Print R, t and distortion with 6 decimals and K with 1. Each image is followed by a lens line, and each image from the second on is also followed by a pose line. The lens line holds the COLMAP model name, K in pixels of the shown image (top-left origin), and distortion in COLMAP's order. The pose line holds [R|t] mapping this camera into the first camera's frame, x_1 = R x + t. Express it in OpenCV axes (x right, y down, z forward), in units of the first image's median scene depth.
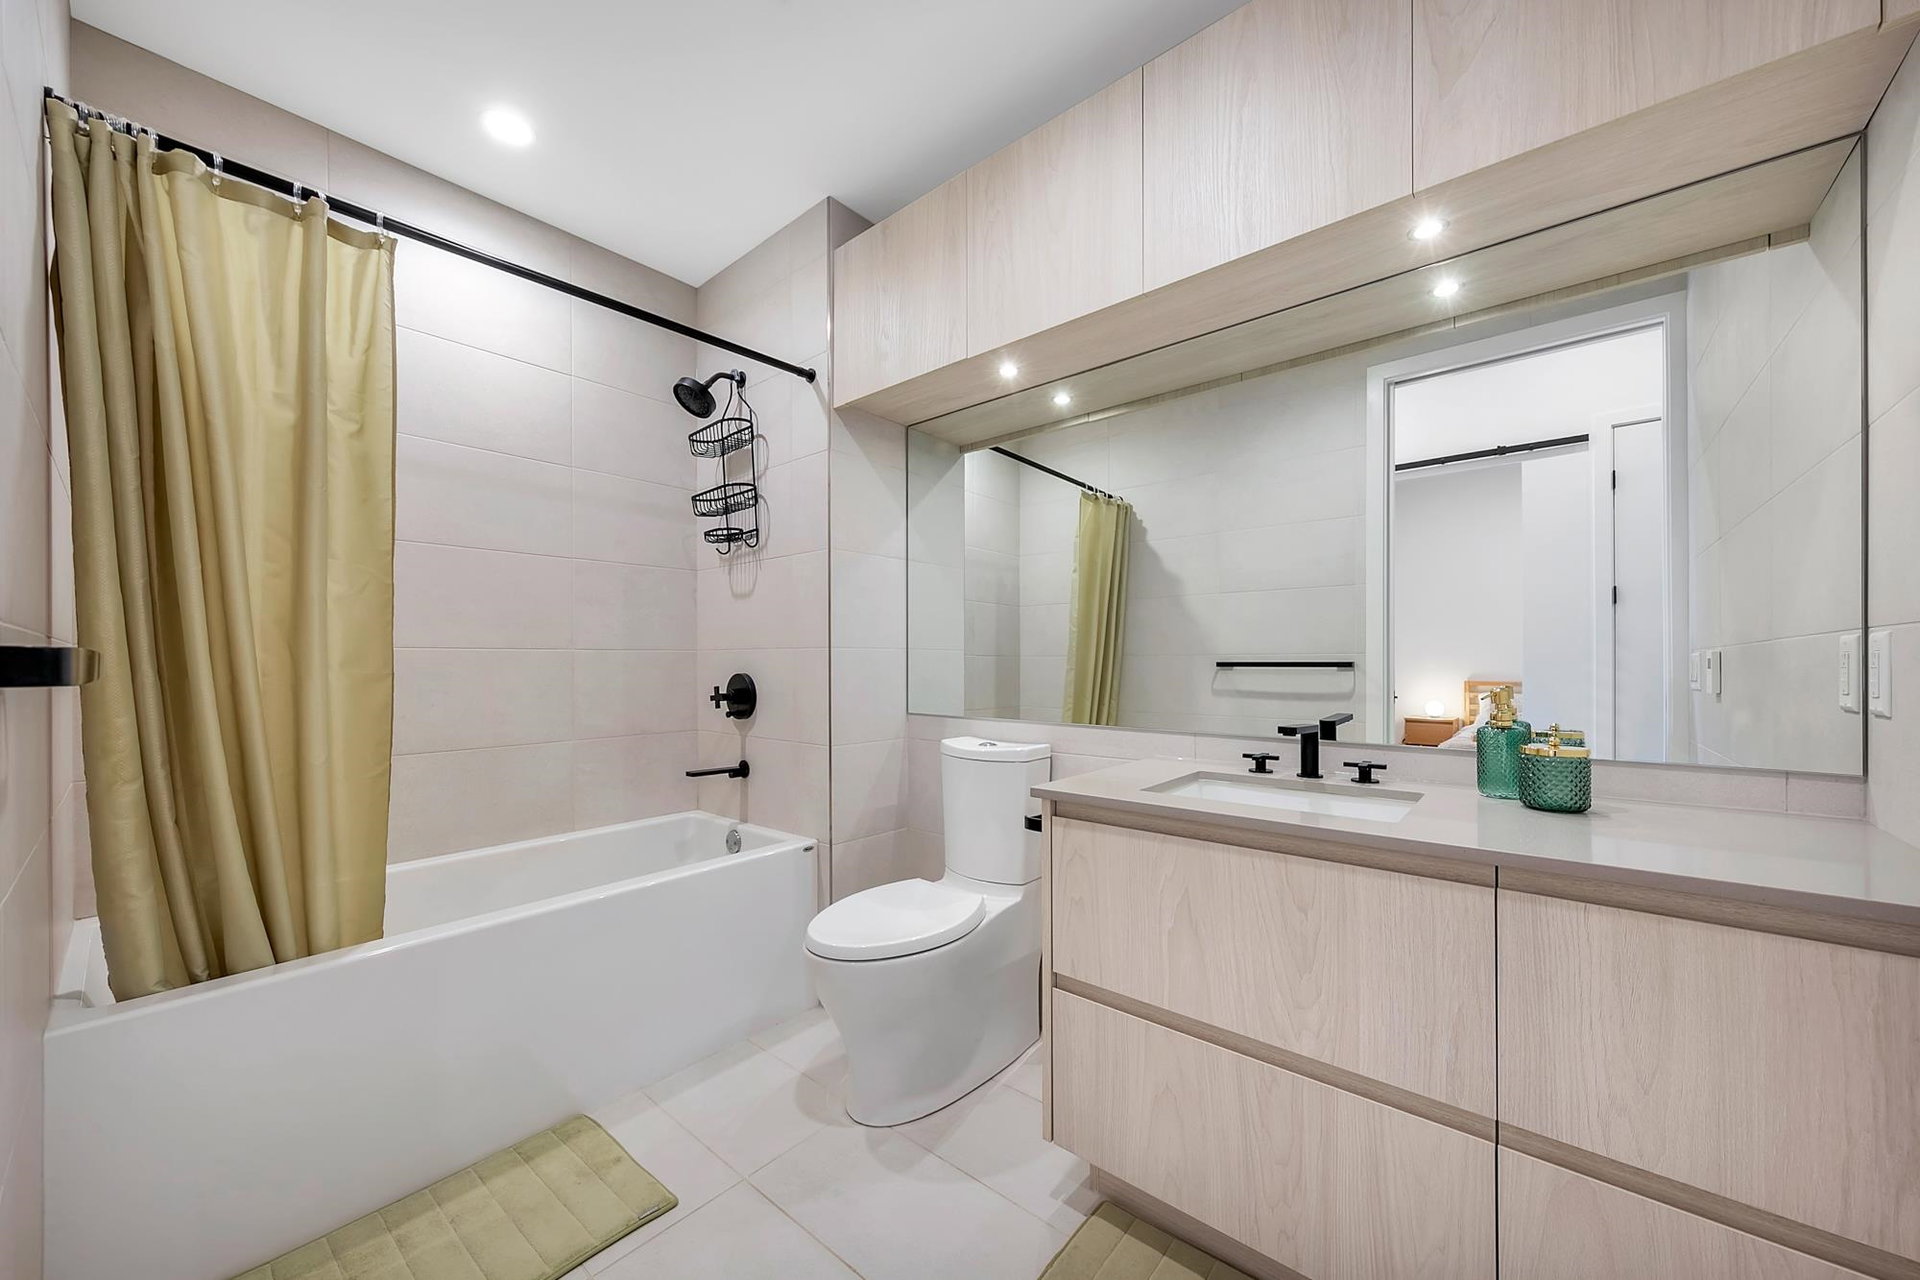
lens RADIAL K [[687.2, 0, 957.5], [0, 687.2, 658.3], [0, 0, 1]] dist [0.002530, -0.000077]
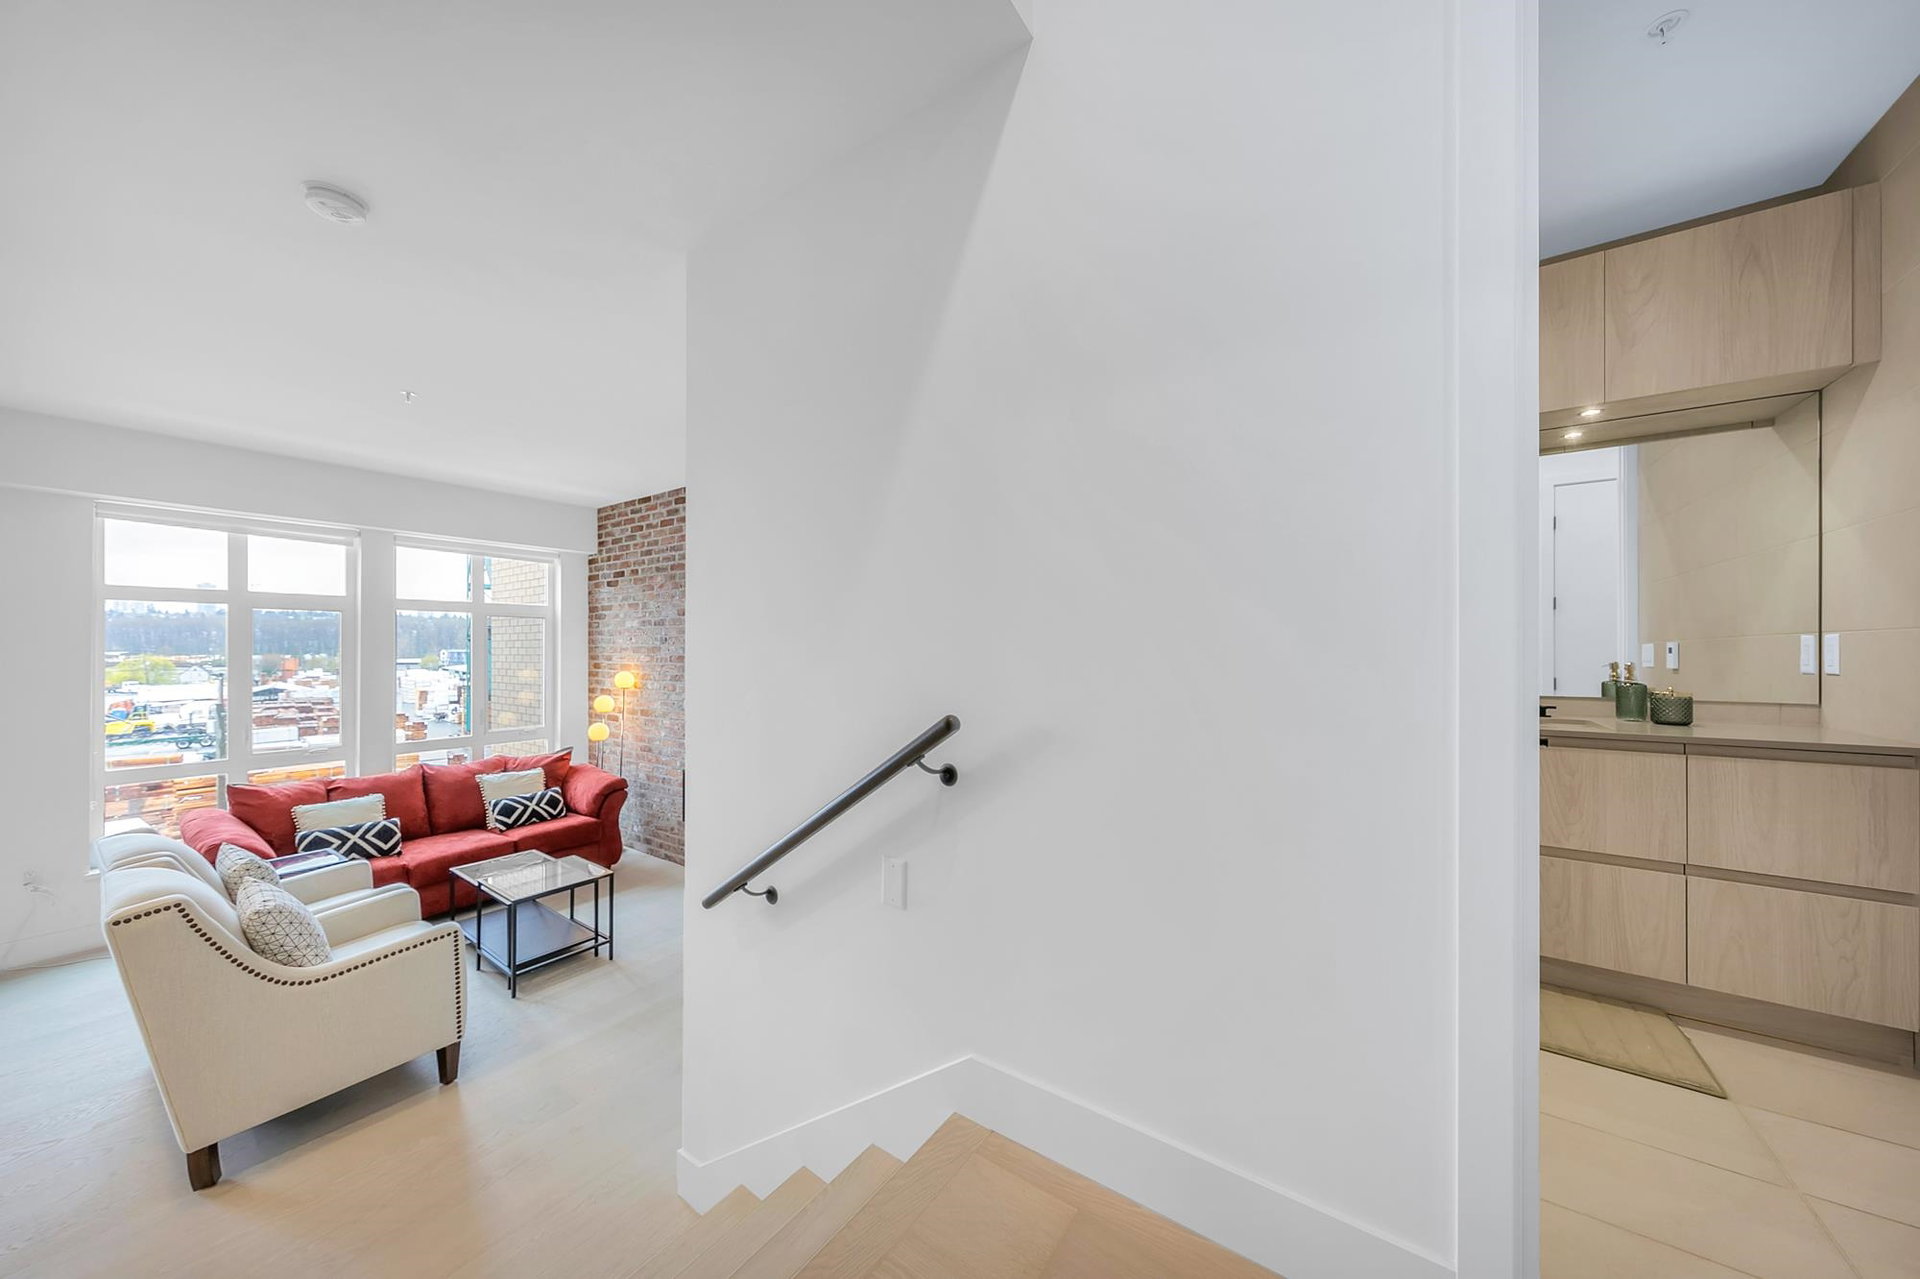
lens RADIAL K [[643.0, 0, 958.6], [0, 643.0, 644.2], [0, 0, 1]] dist [0.008529, 0.000128]
pose [[0.992789, 0.006336, 0.119704, -1.453122], [-0.006491, 0.999979, 0.000908, 0.004826], [-0.119695, -0.001678, 0.992809, -0.621783]]
